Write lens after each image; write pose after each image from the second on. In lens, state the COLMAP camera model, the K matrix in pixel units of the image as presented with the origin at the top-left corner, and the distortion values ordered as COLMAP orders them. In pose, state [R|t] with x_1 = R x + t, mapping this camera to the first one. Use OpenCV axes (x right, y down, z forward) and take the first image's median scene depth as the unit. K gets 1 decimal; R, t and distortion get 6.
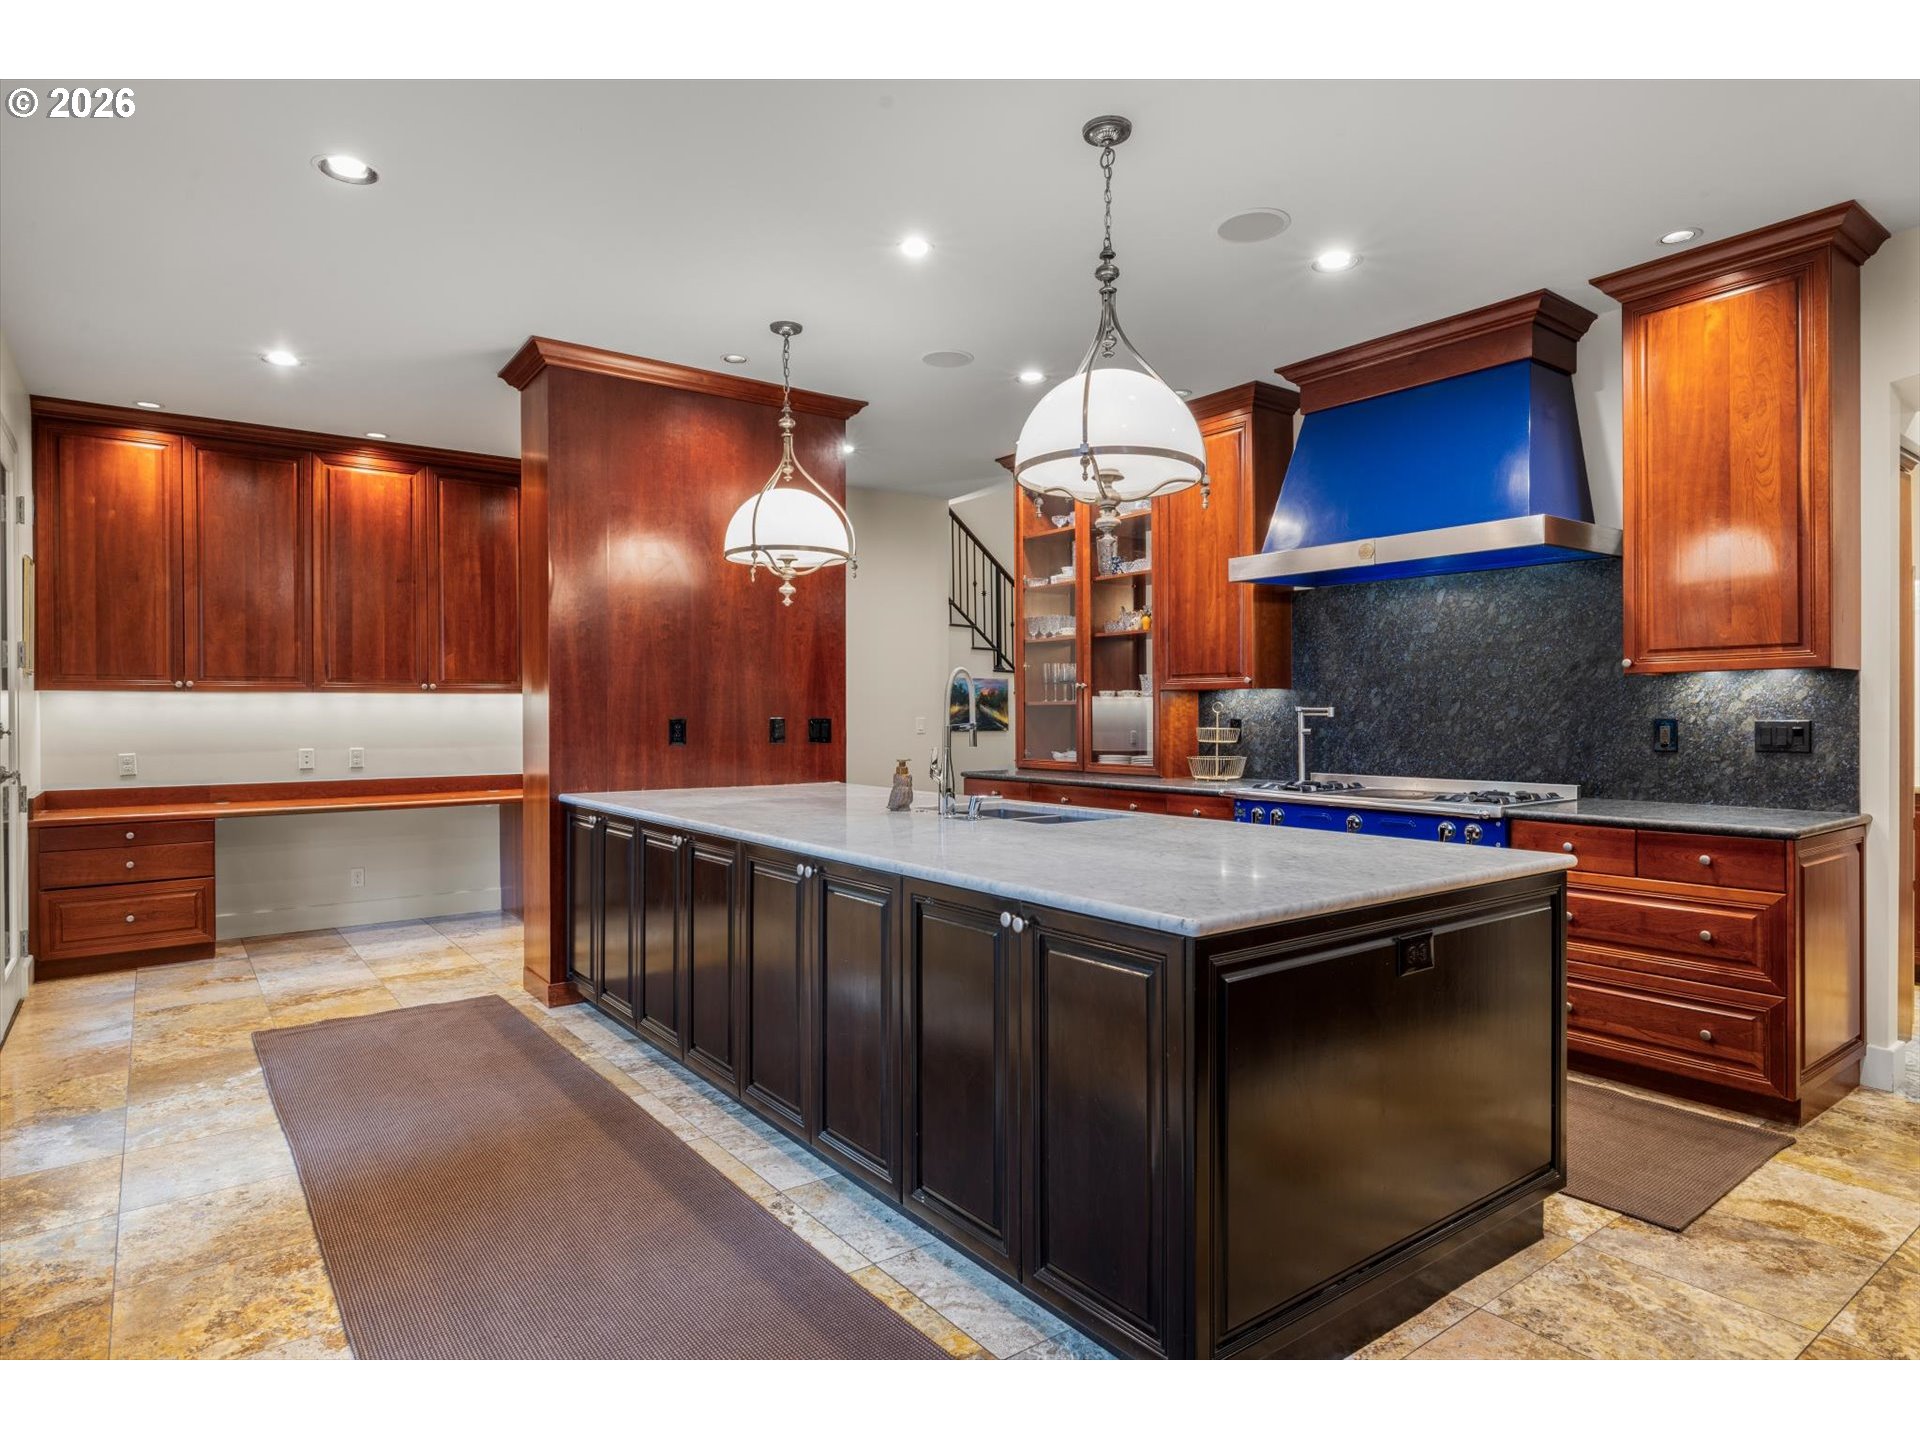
lens RADIAL K [[1077.5, 0, 960.0], [0, 1077.5, 720.0], [0, 0, 1]] dist [-0.001733, -0.000918]
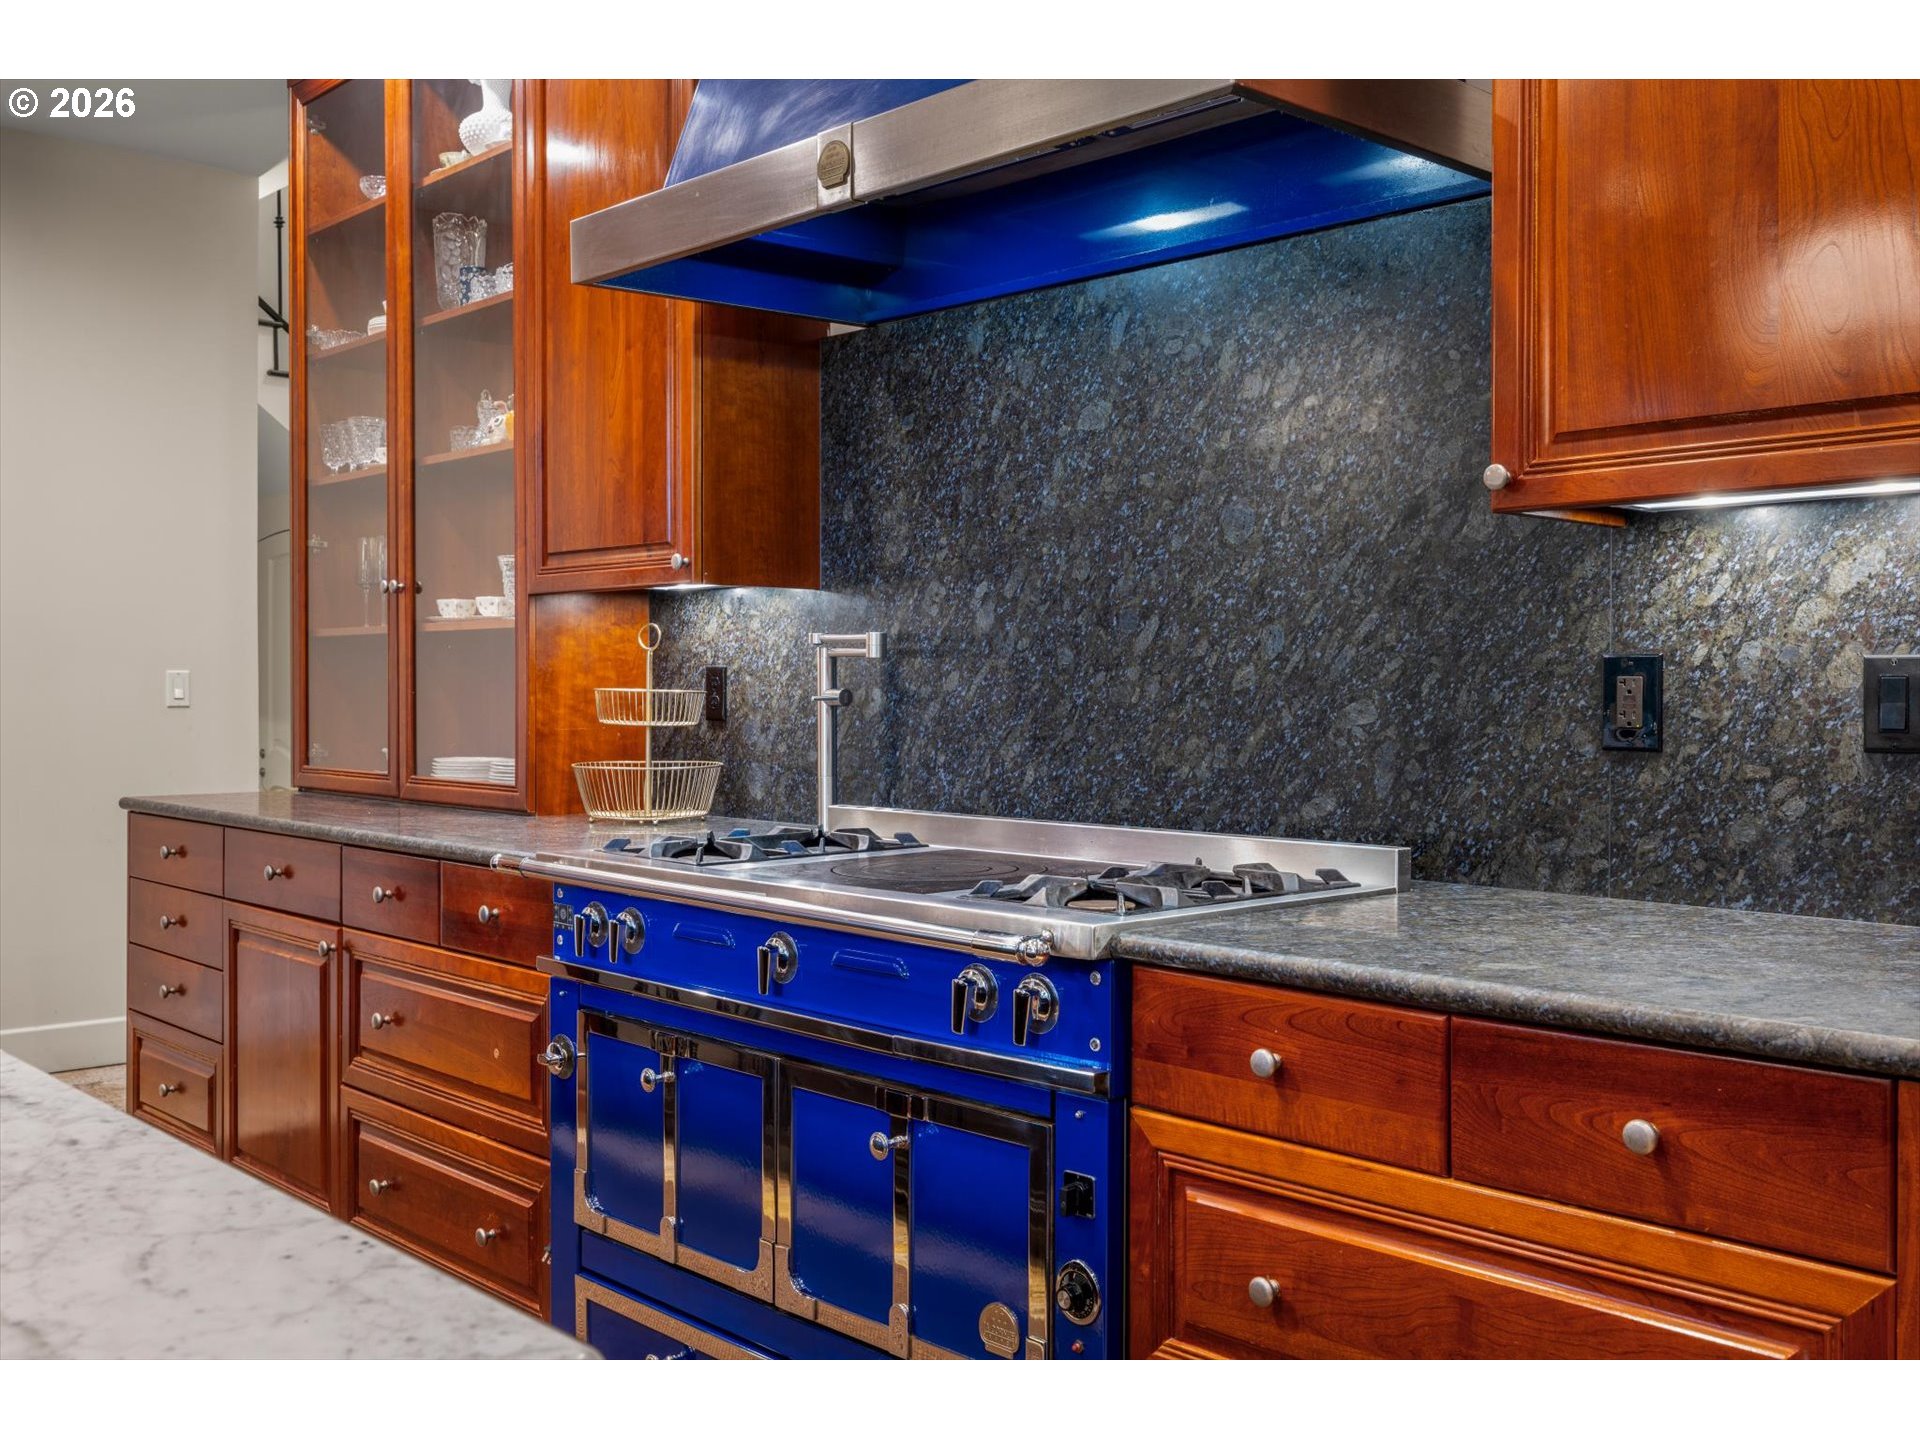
lens RADIAL K [[1806.8, 0, 960.0], [0, 1806.8, 720.0], [0, 0, 1]] dist [-0.000397, 0.005191]
pose [[0.994002, 0.004288, 0.109282, 0.326203], [-0.005623, 0.999913, 0.011910, 0.012011], [-0.109221, -0.012453, 0.993939, 0.388700]]
